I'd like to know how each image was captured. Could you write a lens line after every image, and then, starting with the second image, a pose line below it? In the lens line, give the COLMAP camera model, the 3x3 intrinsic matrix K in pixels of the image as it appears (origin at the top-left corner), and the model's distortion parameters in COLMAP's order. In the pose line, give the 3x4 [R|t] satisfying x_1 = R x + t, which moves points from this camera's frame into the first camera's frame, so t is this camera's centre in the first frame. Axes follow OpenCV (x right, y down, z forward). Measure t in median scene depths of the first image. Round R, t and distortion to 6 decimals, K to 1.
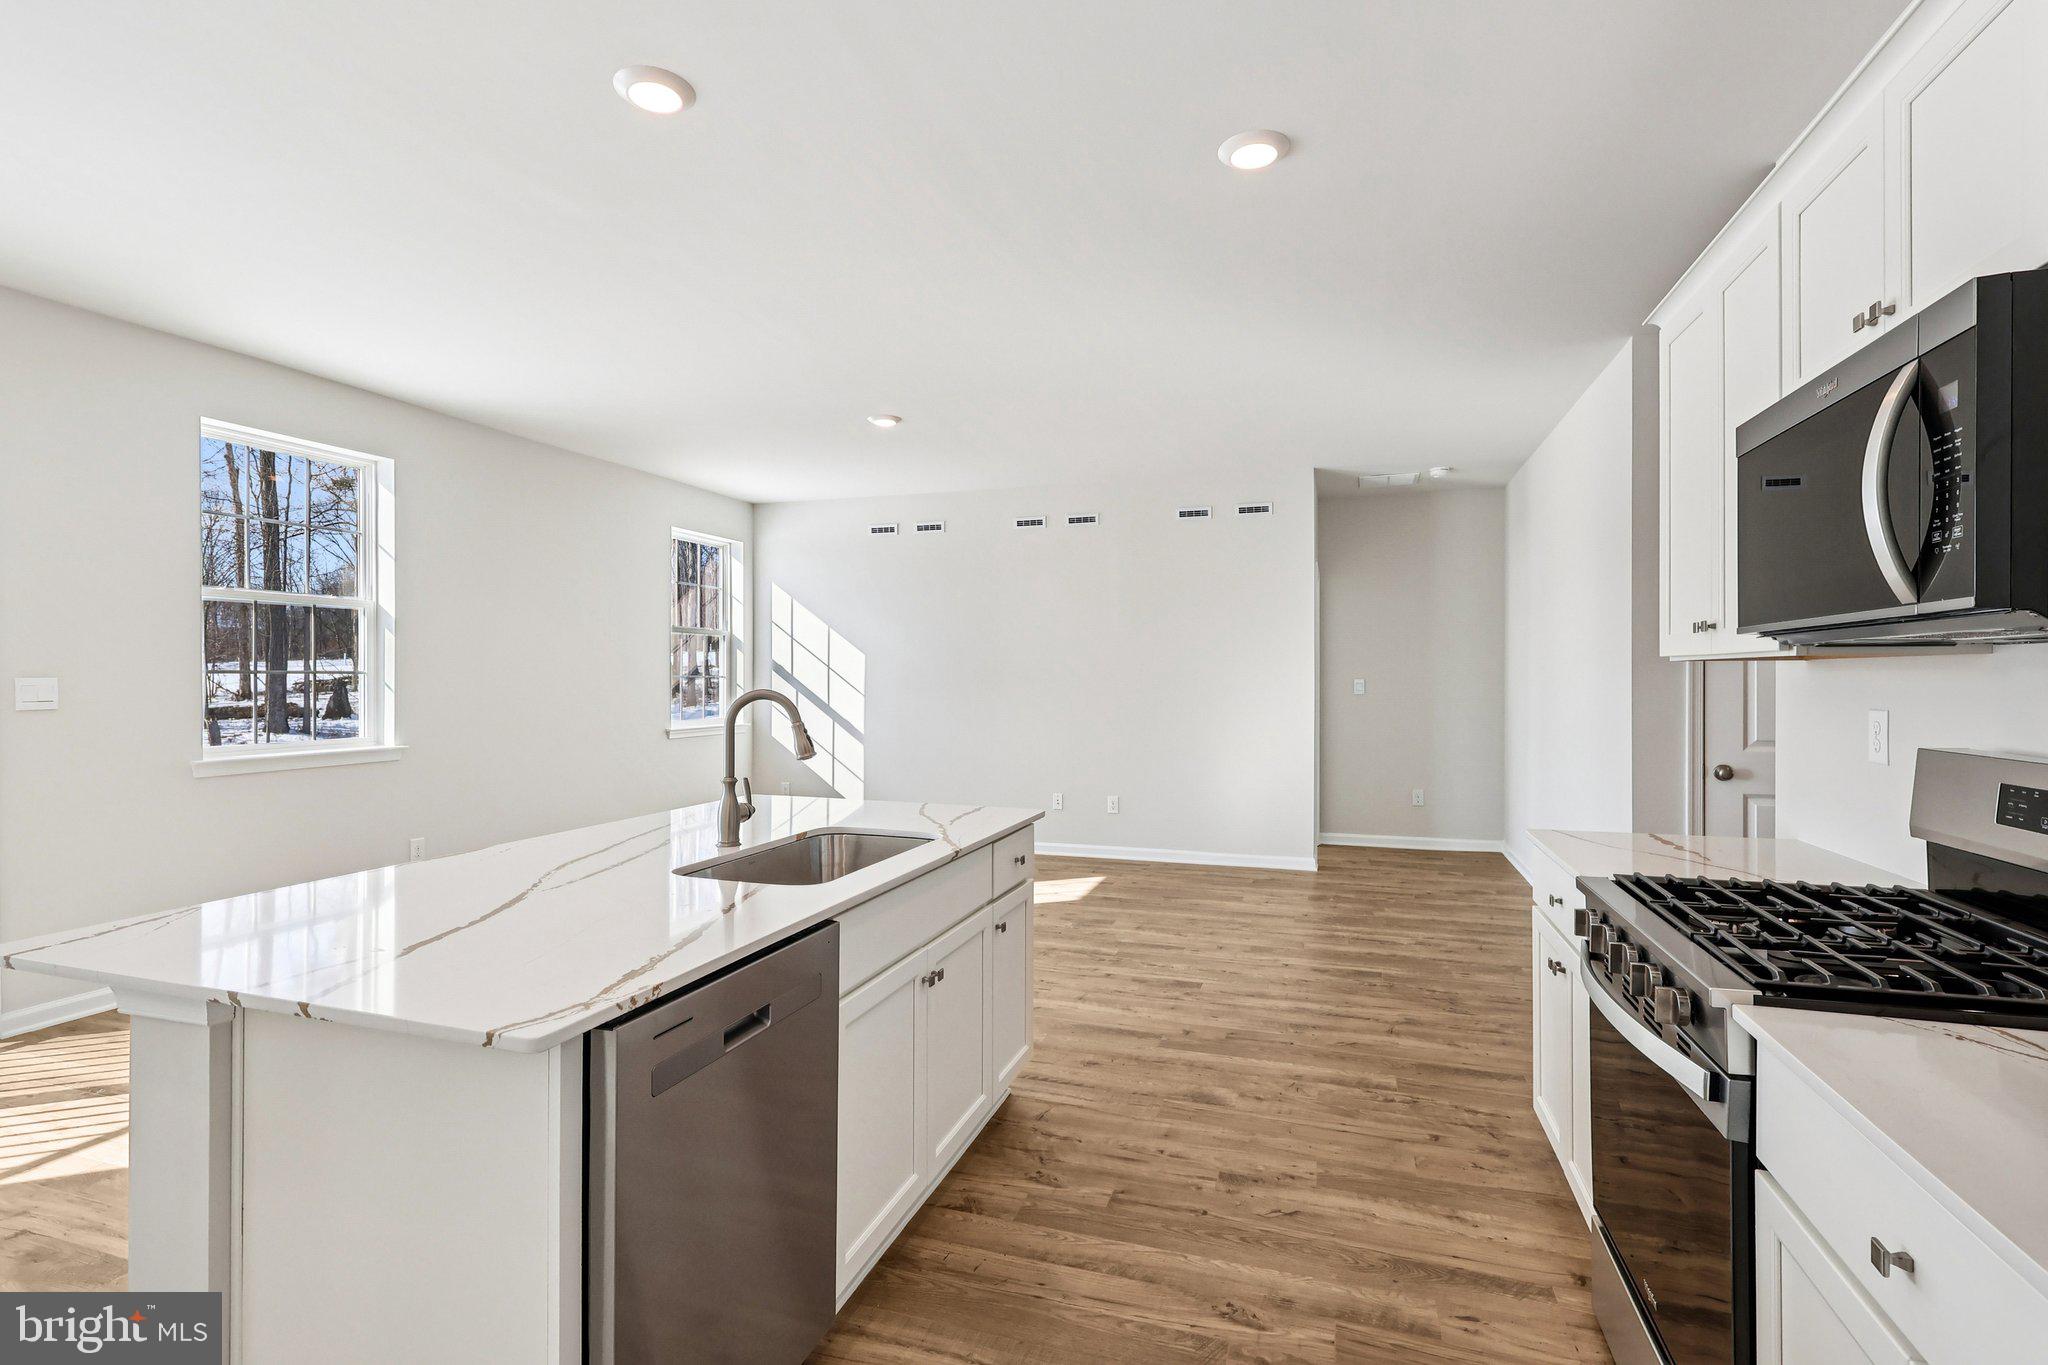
lens RADIAL K [[964.8, 0, 1023.9], [0, 964.8, 676.9], [0, 0, 1]] dist [-0.003874, 0.002326]
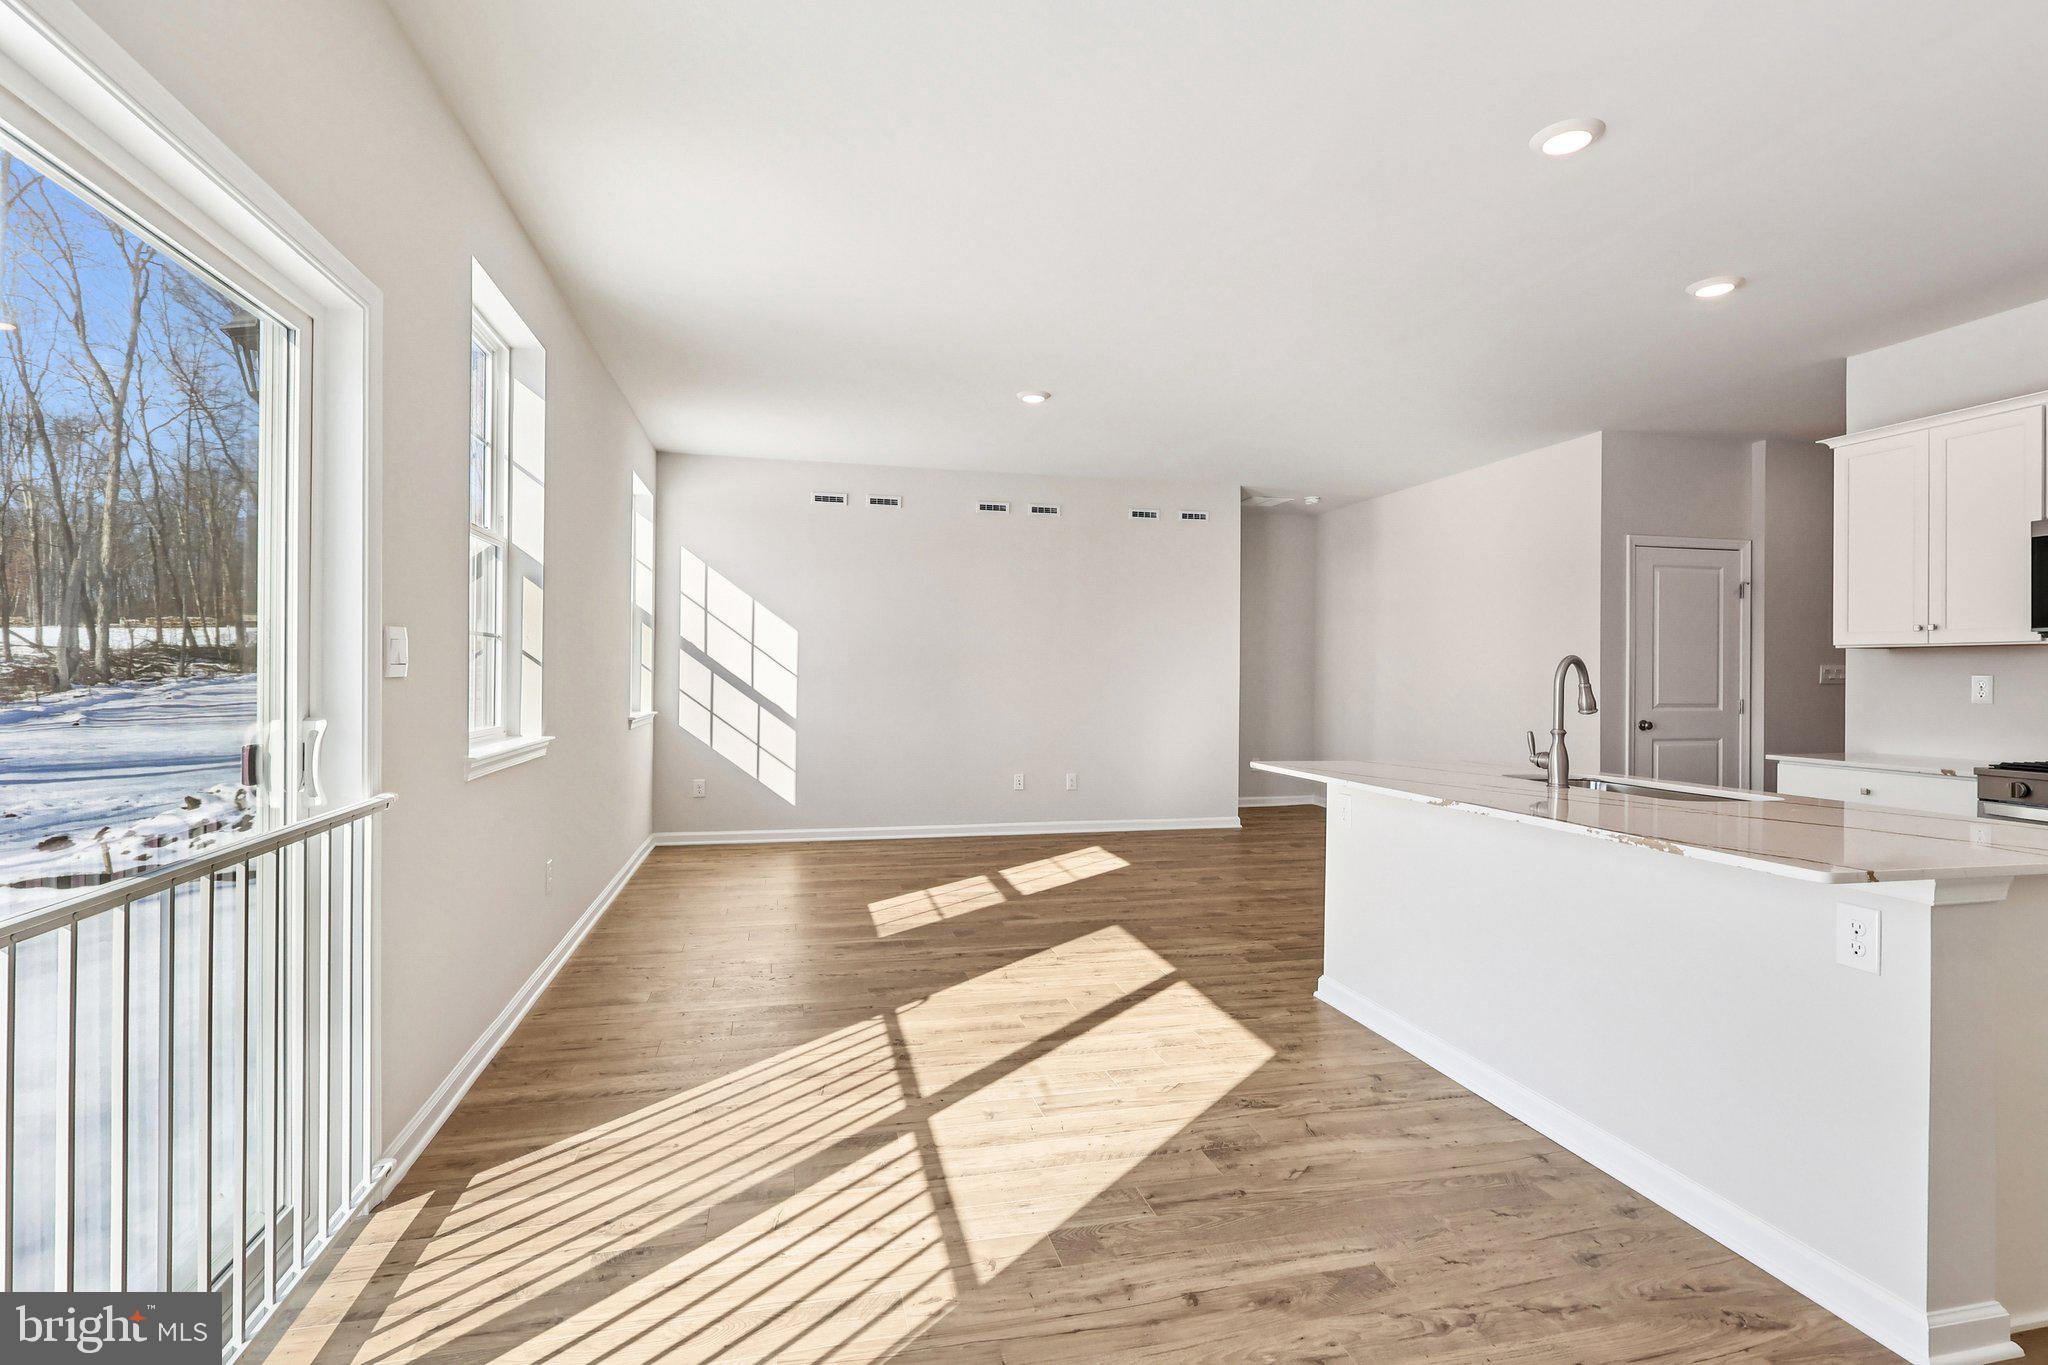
lens RADIAL K [[964.8, 0, 1016.1], [0, 964.8, 680.9], [0, 0, 1]] dist [-0.003874, 0.002326]
pose [[0.851559, 0.003602, 0.524246, -1.027581], [-0.009501, 0.999918, 0.008562, 0.028148], [-0.524172, -0.012272, 0.851524, 0.245667]]
